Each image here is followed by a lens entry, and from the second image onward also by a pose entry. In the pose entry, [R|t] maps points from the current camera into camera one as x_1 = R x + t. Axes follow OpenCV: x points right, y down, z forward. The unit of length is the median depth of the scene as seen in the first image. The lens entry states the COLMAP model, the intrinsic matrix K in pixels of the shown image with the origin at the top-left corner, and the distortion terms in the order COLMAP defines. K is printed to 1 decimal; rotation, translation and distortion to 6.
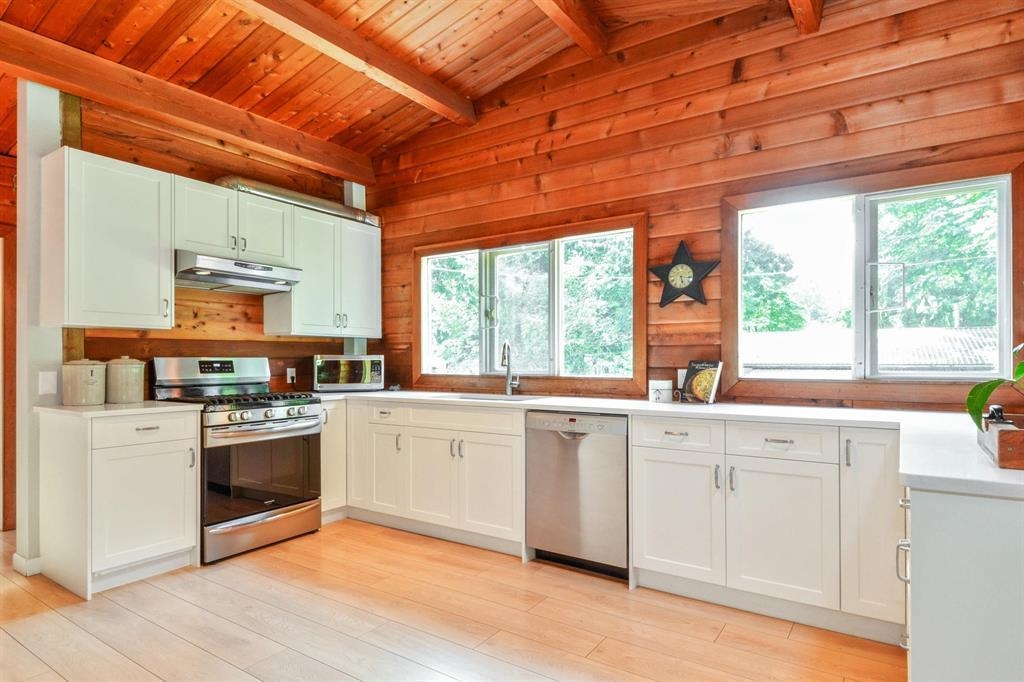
lens RADIAL K [[560.7, 0, 514.2], [0, 560.7, 355.7], [0, 0, 1]] dist [0.007038, -0.000859]
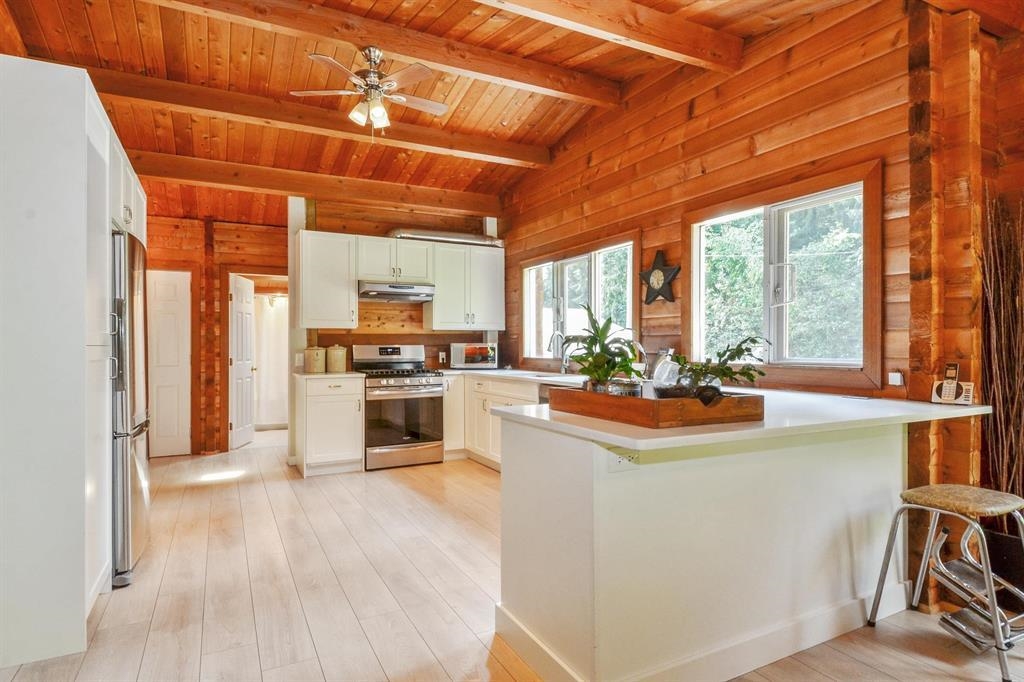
lens RADIAL K [[558.9, 0, 512.0], [0, 558.9, 341.0], [0, 0, 1]] dist [-0.001209, -0.000208]
pose [[0.877056, -0.004741, -0.480364, 0.533035], [0.004699, 0.999988, -0.001291, -0.005181], [0.480364, -0.001125, 0.877068, -0.205359]]
